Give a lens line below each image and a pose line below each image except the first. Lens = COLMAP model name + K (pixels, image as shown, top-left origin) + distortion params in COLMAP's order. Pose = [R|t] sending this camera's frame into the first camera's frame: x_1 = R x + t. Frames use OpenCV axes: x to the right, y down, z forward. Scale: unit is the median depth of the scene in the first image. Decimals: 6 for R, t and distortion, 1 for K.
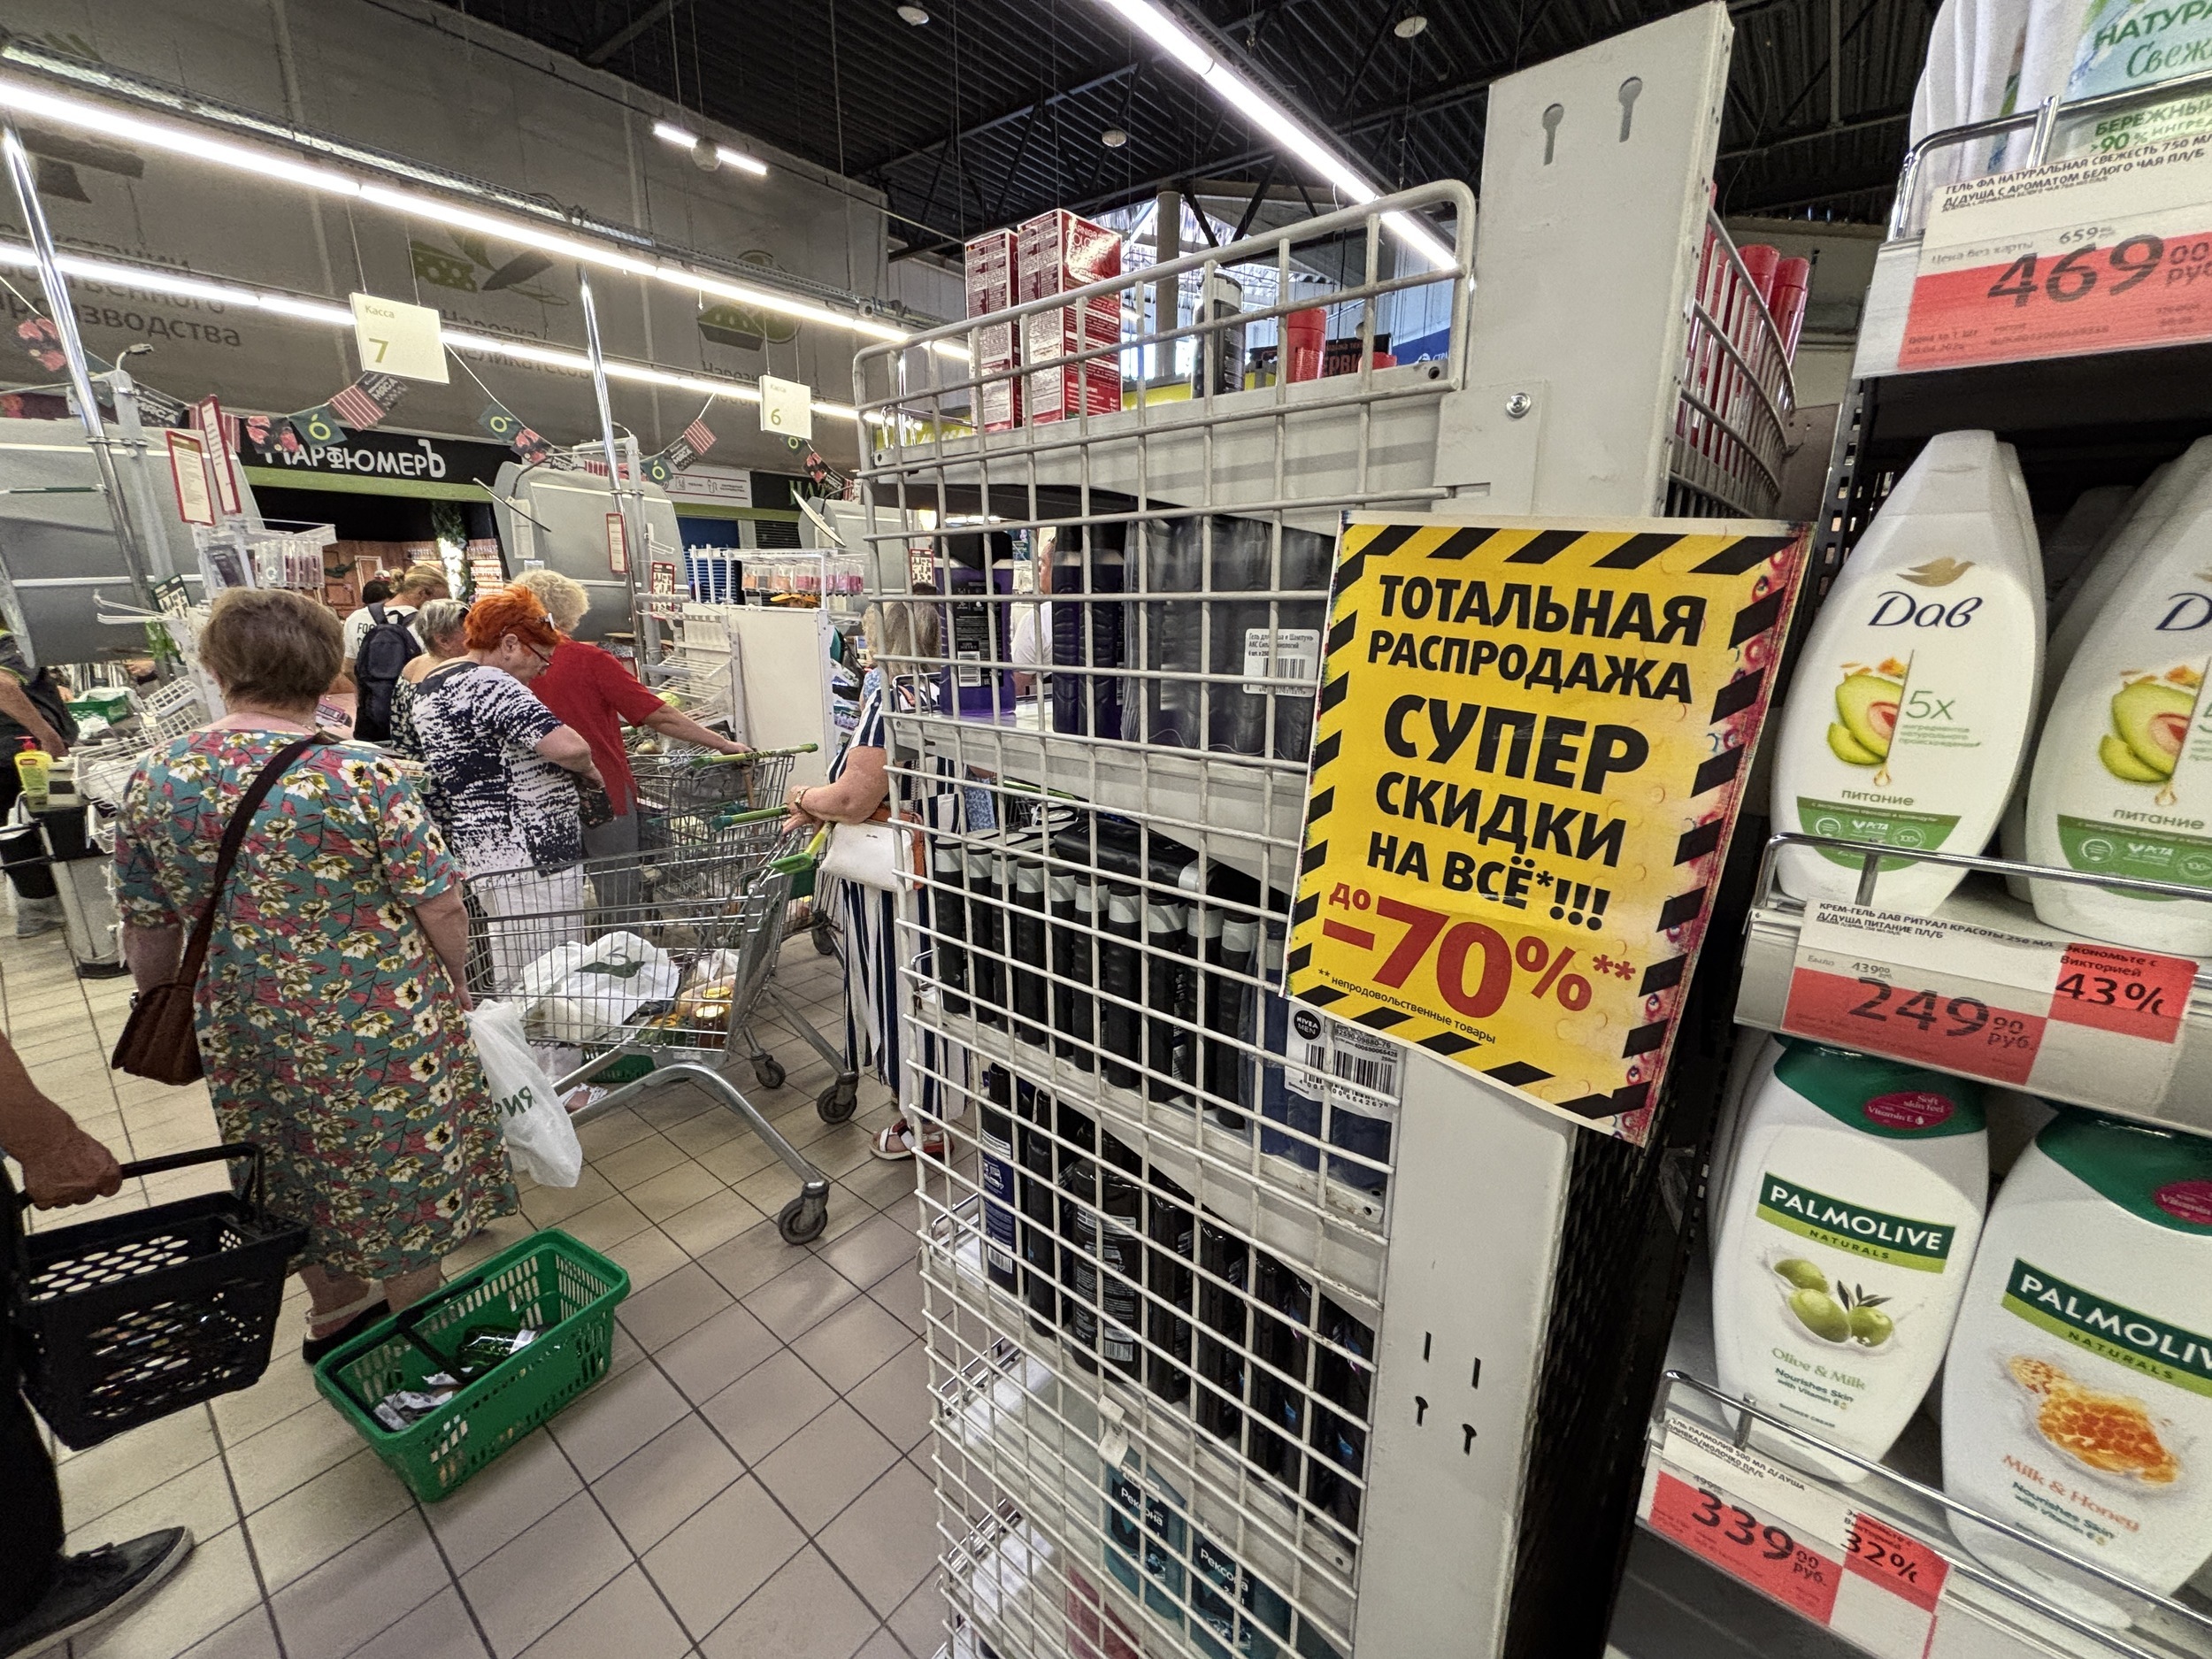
lens RADIAL K [[906.4, 0, 1102.8], [0, 906.4, 829.2], [0, 0, 1]] dist [0.002765, -0.000089]
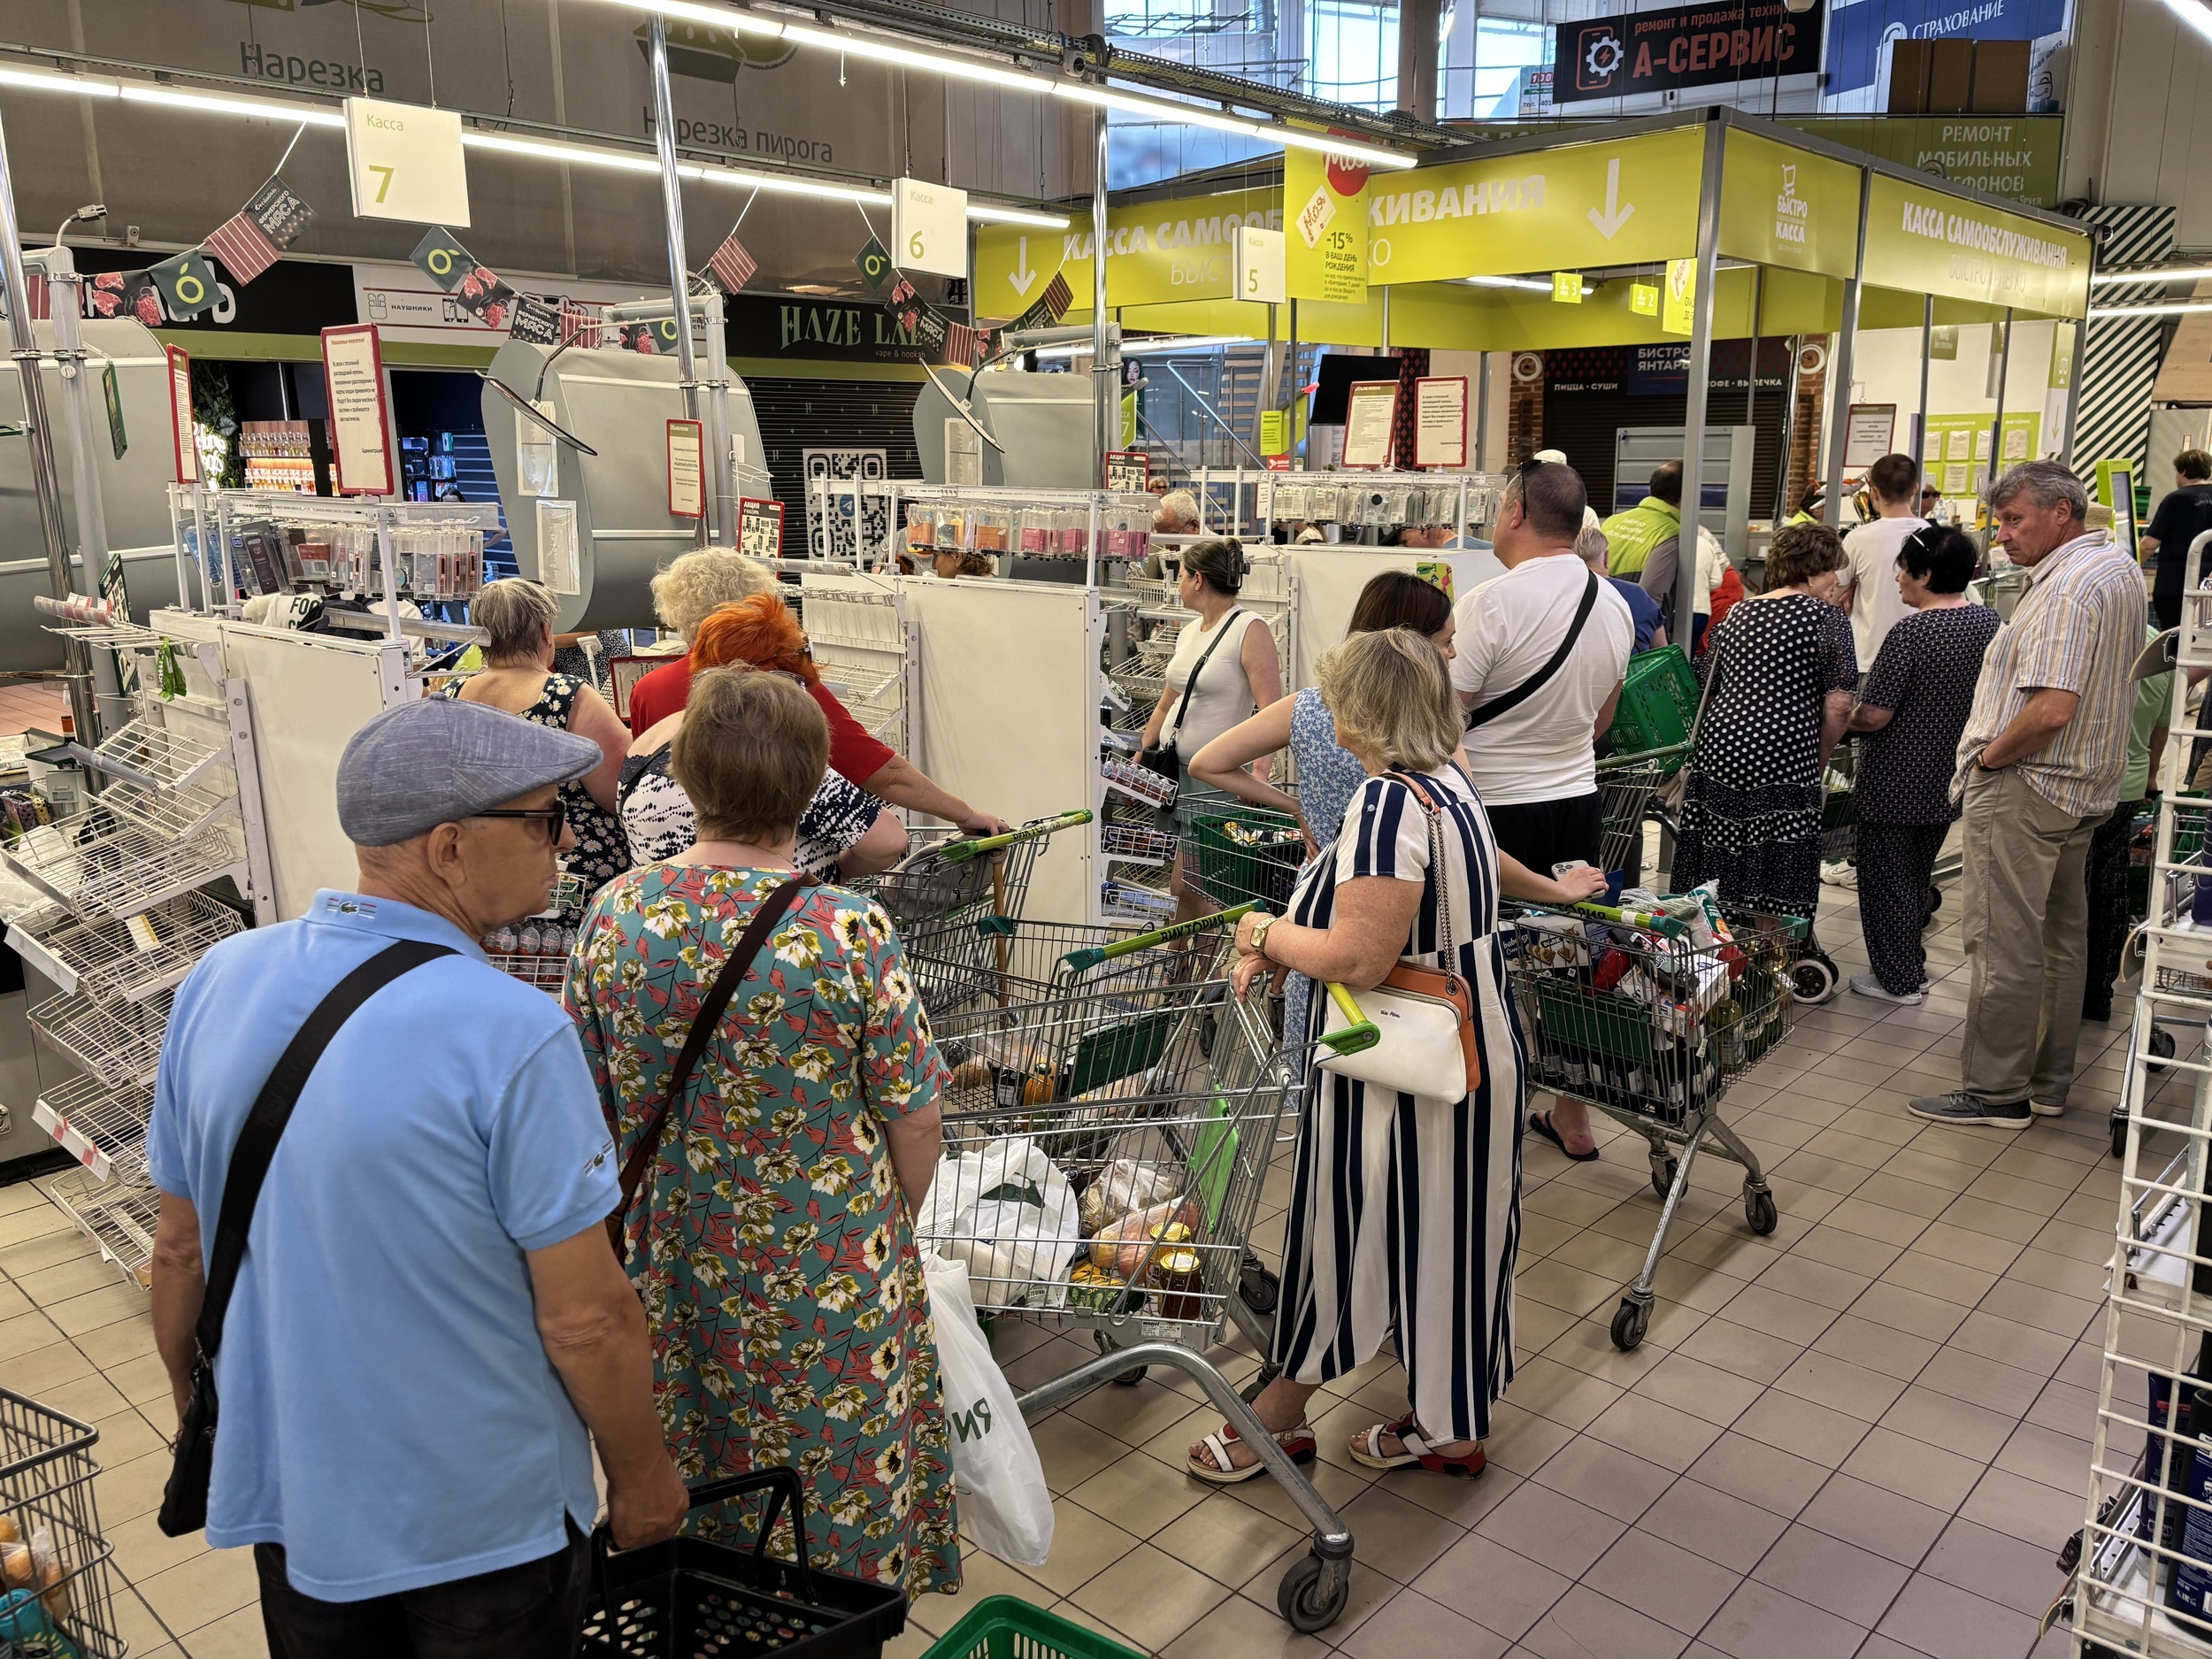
lens RADIAL K [[1705.0, 0, 1121.7], [0, 1705.0, 835.8], [0, 0, 1]] dist [0.034062, -0.028150]
pose [[0.997923, -0.006419, -0.064094, -0.605040], [0.003872, 0.999201, -0.039787, -0.087295], [0.064298, 0.039456, 0.997150, -0.351830]]
